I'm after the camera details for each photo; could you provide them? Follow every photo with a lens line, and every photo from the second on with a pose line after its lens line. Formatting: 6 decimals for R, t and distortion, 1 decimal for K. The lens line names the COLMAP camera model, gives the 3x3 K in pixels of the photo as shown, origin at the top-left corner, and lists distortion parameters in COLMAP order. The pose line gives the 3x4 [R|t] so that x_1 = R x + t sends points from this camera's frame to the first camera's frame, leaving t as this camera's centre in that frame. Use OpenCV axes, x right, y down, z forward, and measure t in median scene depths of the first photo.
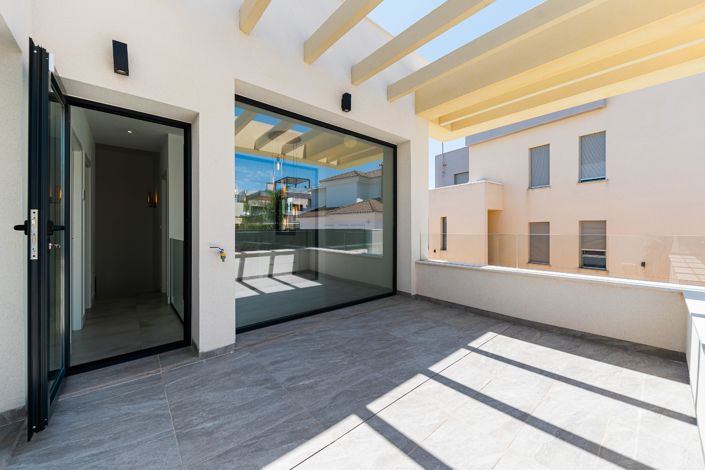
lens RADIAL K [[259.5, 0, 356.0], [0, 259.5, 231.6], [0, 0, 1]] dist [-0.002454, -0.000095]
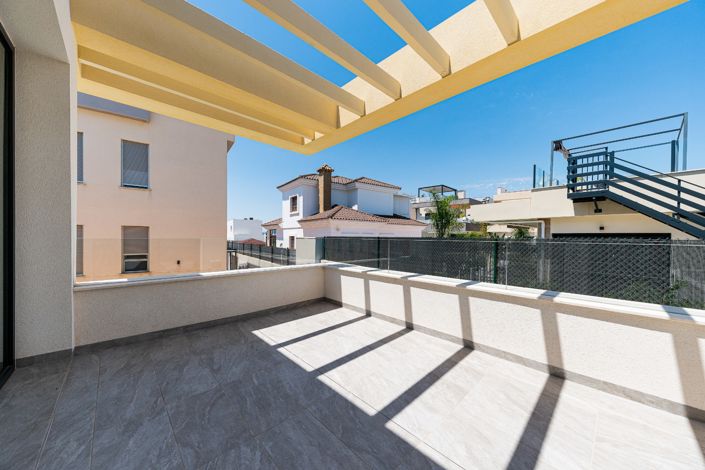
lens RADIAL K [[249.2, 0, 356.4], [0, 249.2, 239.3], [0, 0, 1]] dist [-0.000119, -0.000157]
pose [[-0.068542, -0.006407, 0.997628, -0.481686], [-0.002904, 0.999976, 0.006223, 0.006640], [-0.997644, -0.002470, -0.068559, 0.617756]]
